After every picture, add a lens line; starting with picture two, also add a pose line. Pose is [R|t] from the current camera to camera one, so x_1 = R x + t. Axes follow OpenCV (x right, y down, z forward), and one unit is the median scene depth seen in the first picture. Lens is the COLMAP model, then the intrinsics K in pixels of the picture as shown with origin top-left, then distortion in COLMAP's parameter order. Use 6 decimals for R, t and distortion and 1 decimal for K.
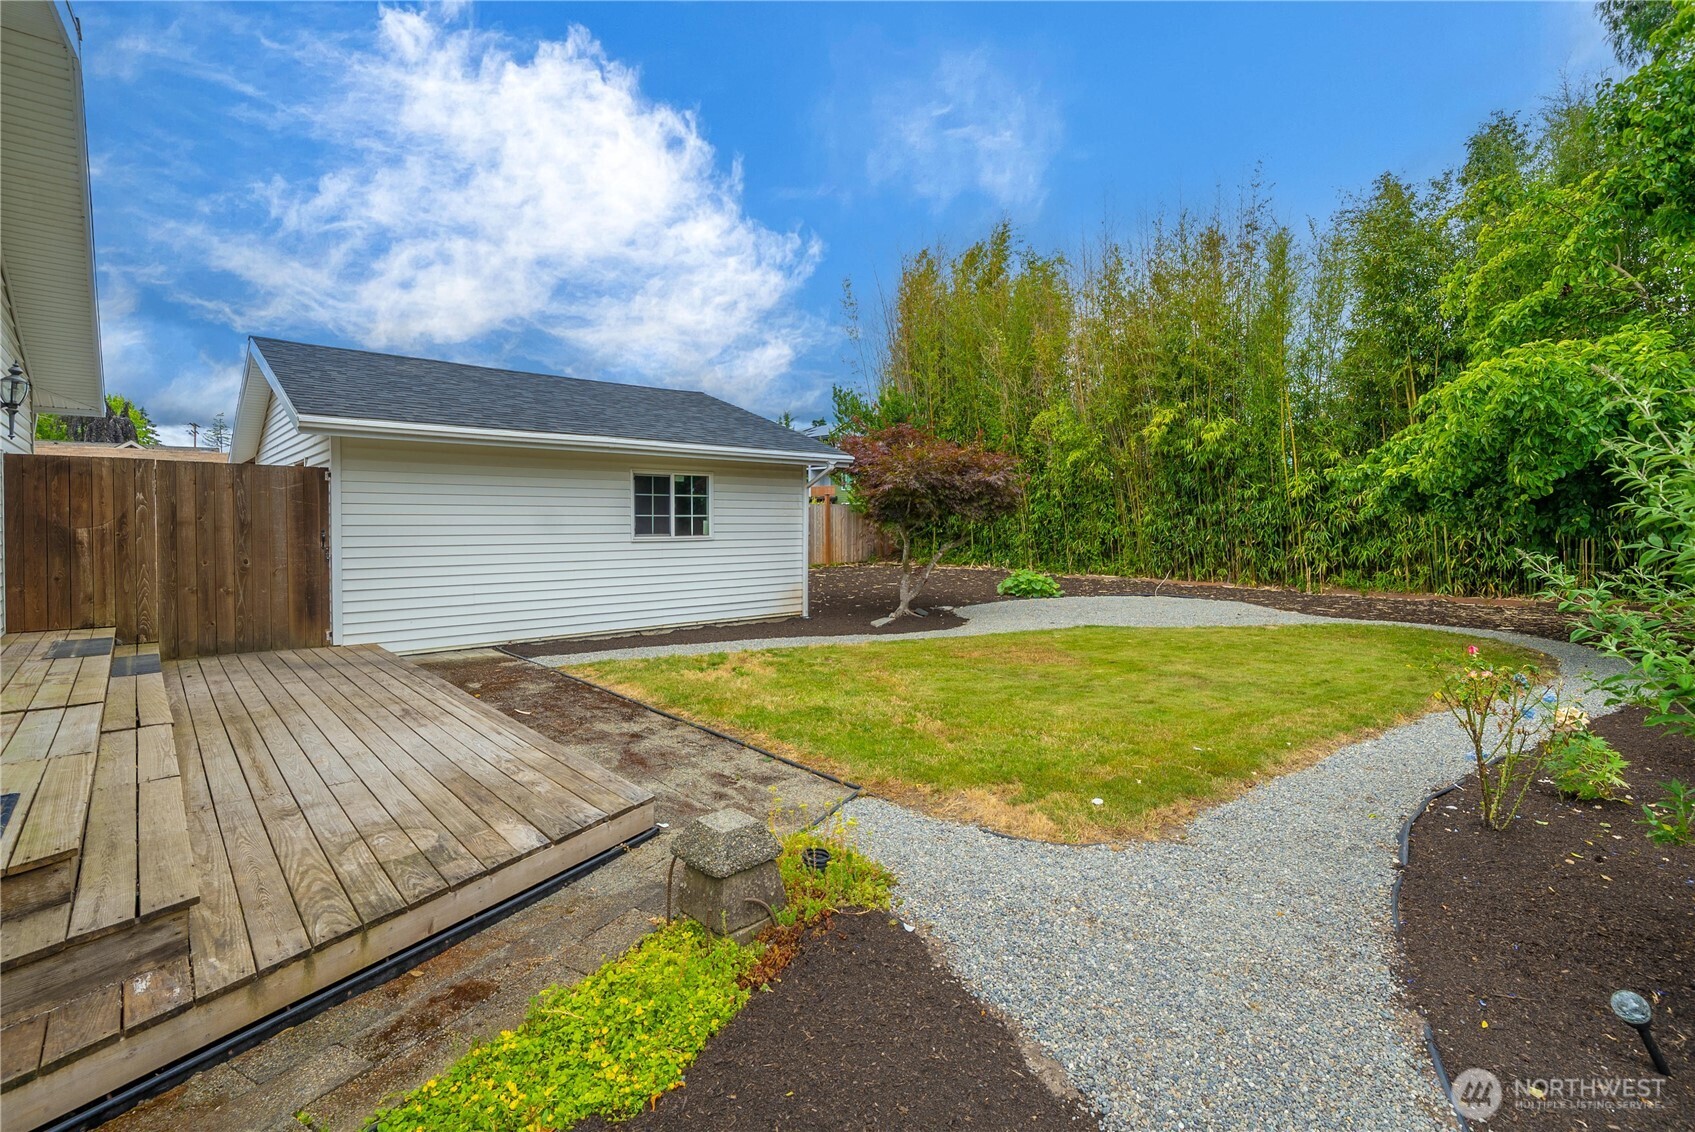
lens RADIAL K [[788.9, 0, 847.1], [0, 788.9, 529.4], [0, 0, 1]] dist [-0.001330, 0.002404]
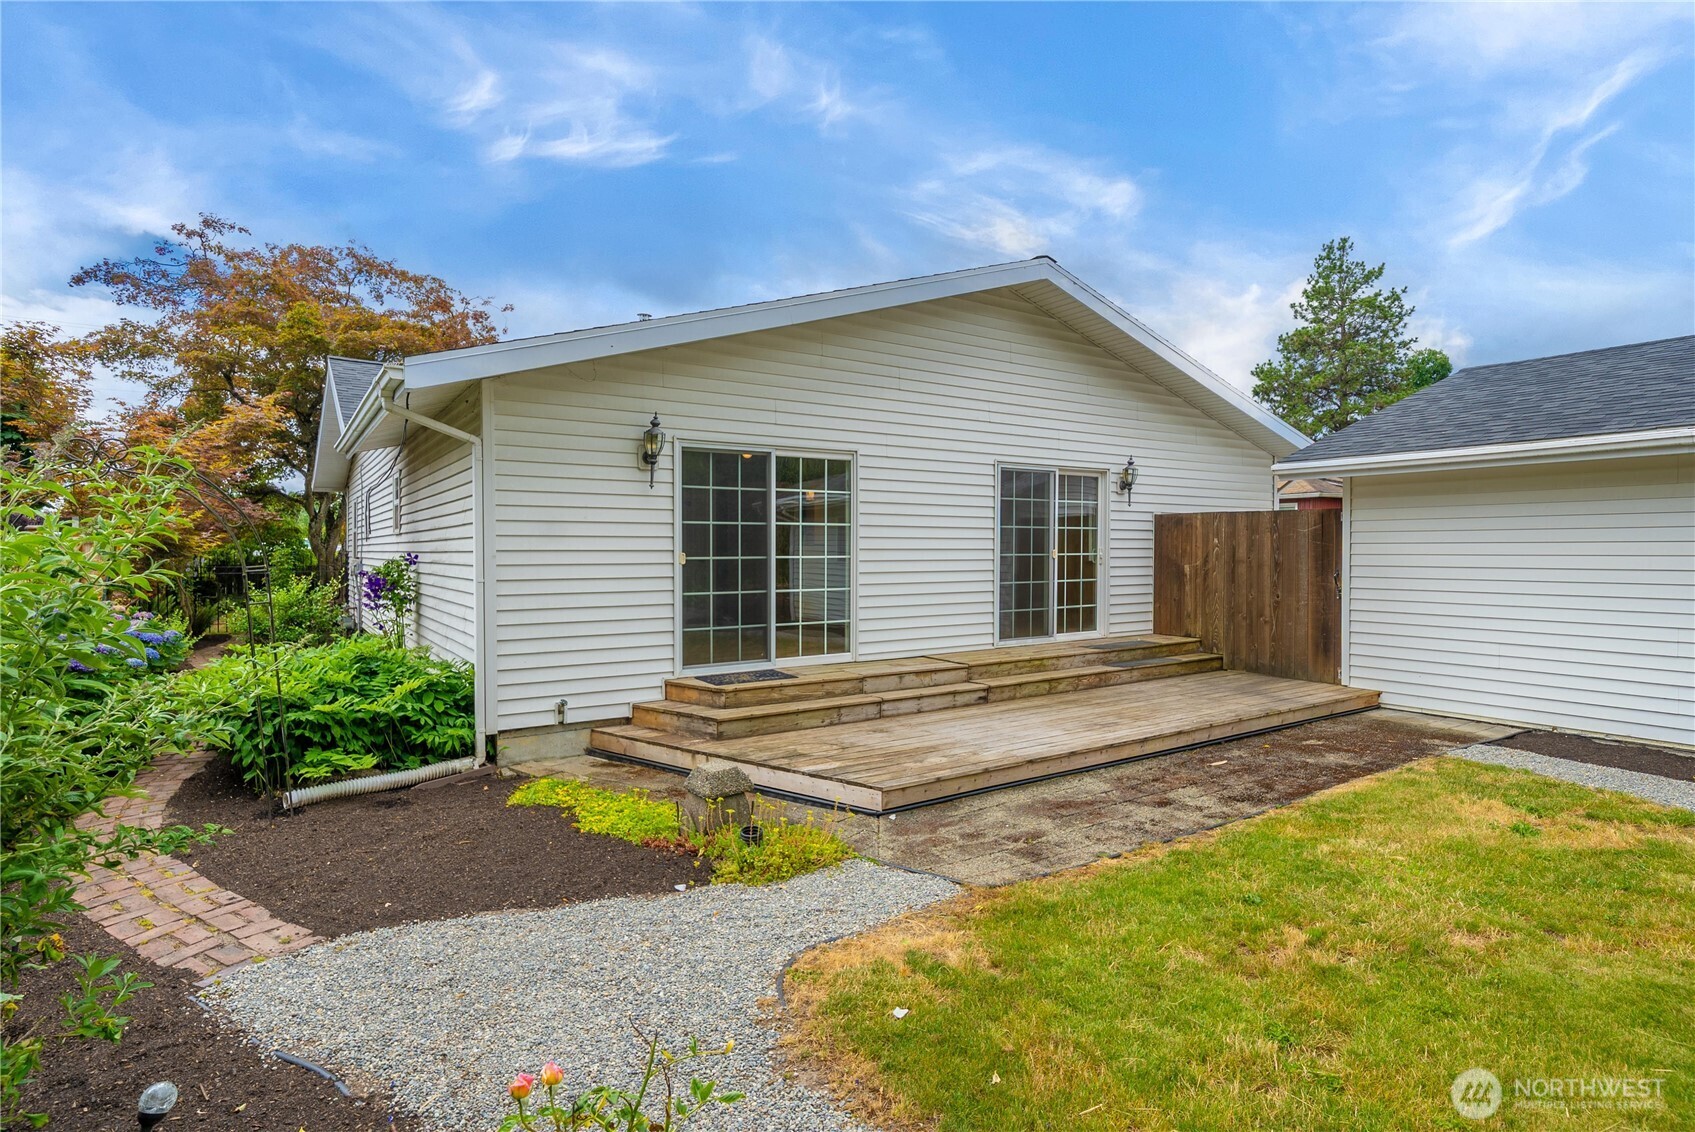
lens RADIAL K [[860.2, 0, 853.6], [0, 860.2, 560.7], [0, 0, 1]] dist [0.001662, -0.000539]
pose [[-0.149320, 0.010835, -0.988730, 0.594839], [-0.010247, 0.999869, 0.012505, -0.020554], [0.988736, 0.011999, -0.149189, 0.618862]]
